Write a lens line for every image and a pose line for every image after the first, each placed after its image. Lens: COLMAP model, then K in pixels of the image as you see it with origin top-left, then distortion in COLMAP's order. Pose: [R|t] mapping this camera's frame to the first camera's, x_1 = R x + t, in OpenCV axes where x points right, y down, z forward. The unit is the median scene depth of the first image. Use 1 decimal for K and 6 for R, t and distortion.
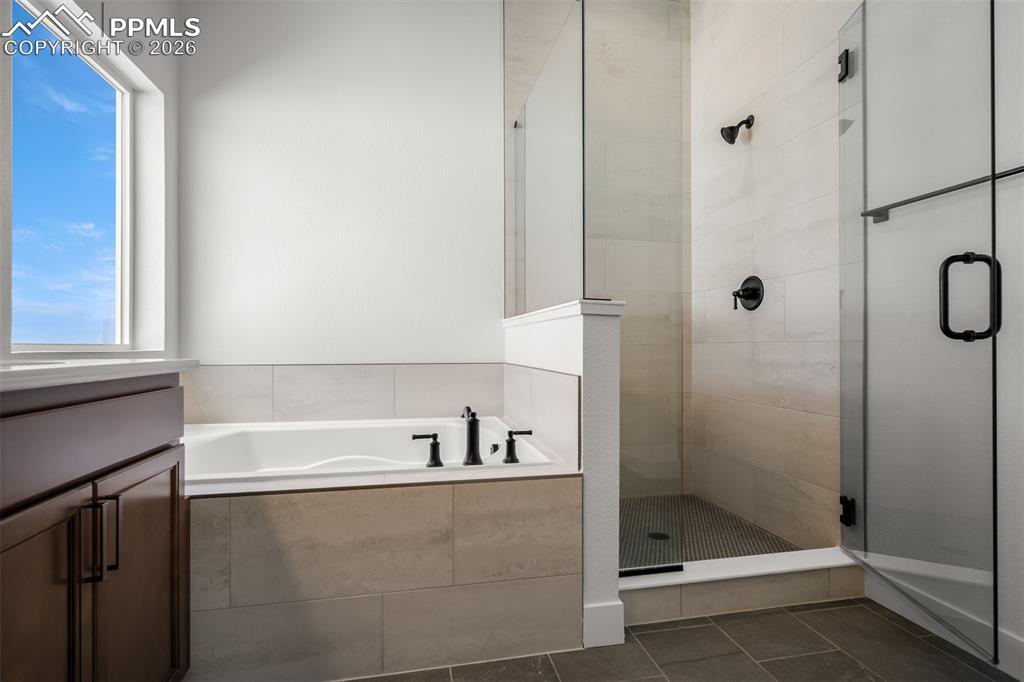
lens RADIAL K [[494.9, 0, 509.7], [0, 494.9, 350.7], [0, 0, 1]] dist [-0.006891, 0.002441]
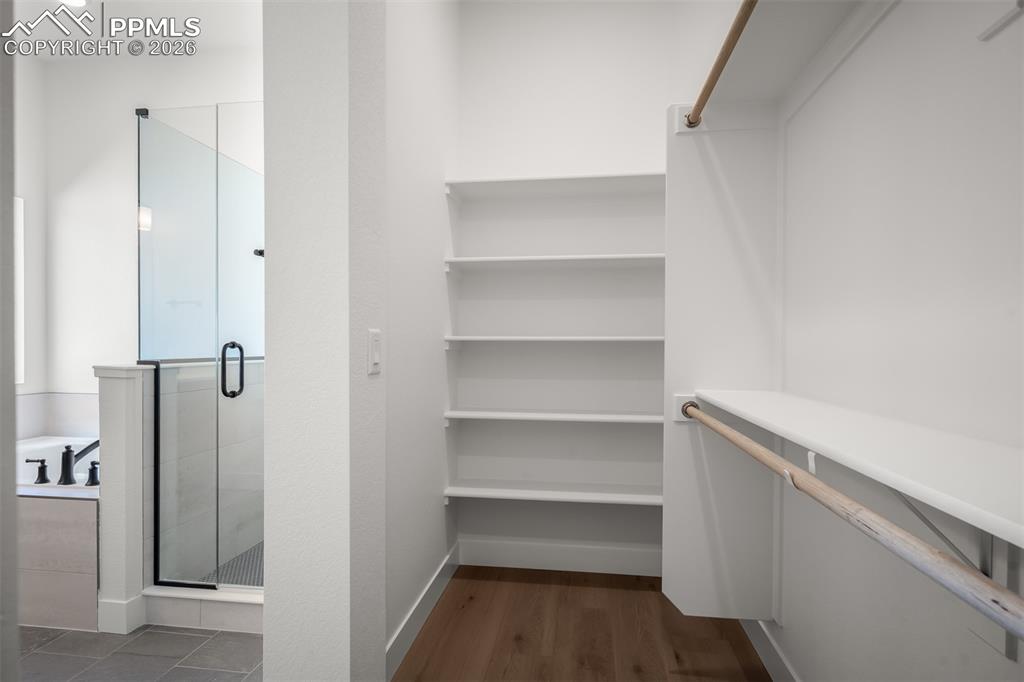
lens RADIAL K [[548.4, 0, 511.9], [0, 548.4, 352.2], [0, 0, 1]] dist [-0.003304, -0.000339]
pose [[0.935081, 0.004371, -0.354408, 1.680034], [-0.001747, 0.999969, 0.007724, -0.151491], [0.354431, -0.006604, 0.935059, 0.037850]]
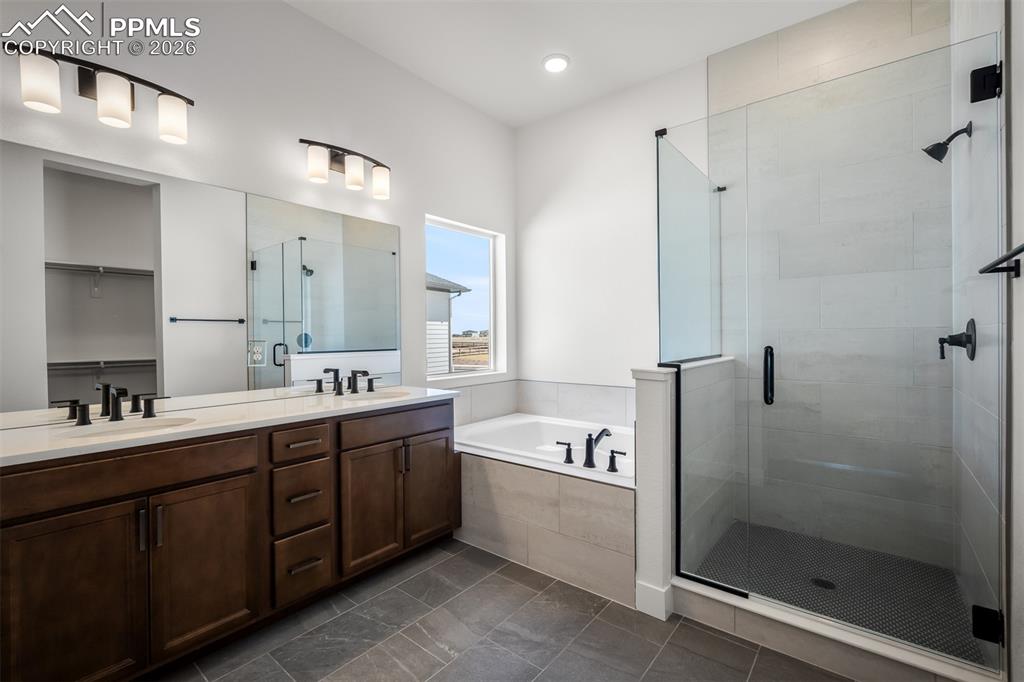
lens RADIAL K [[463.6, 0, 498.0], [0, 463.6, 338.5], [0, 0, 1]] dist [-0.008694, 0.001837]
pose [[0.608167, -0.000586, -0.793809, 0.974631], [0.006592, 0.999969, 0.004313, -0.198479], [0.793782, -0.007856, 0.608152, -0.135603]]
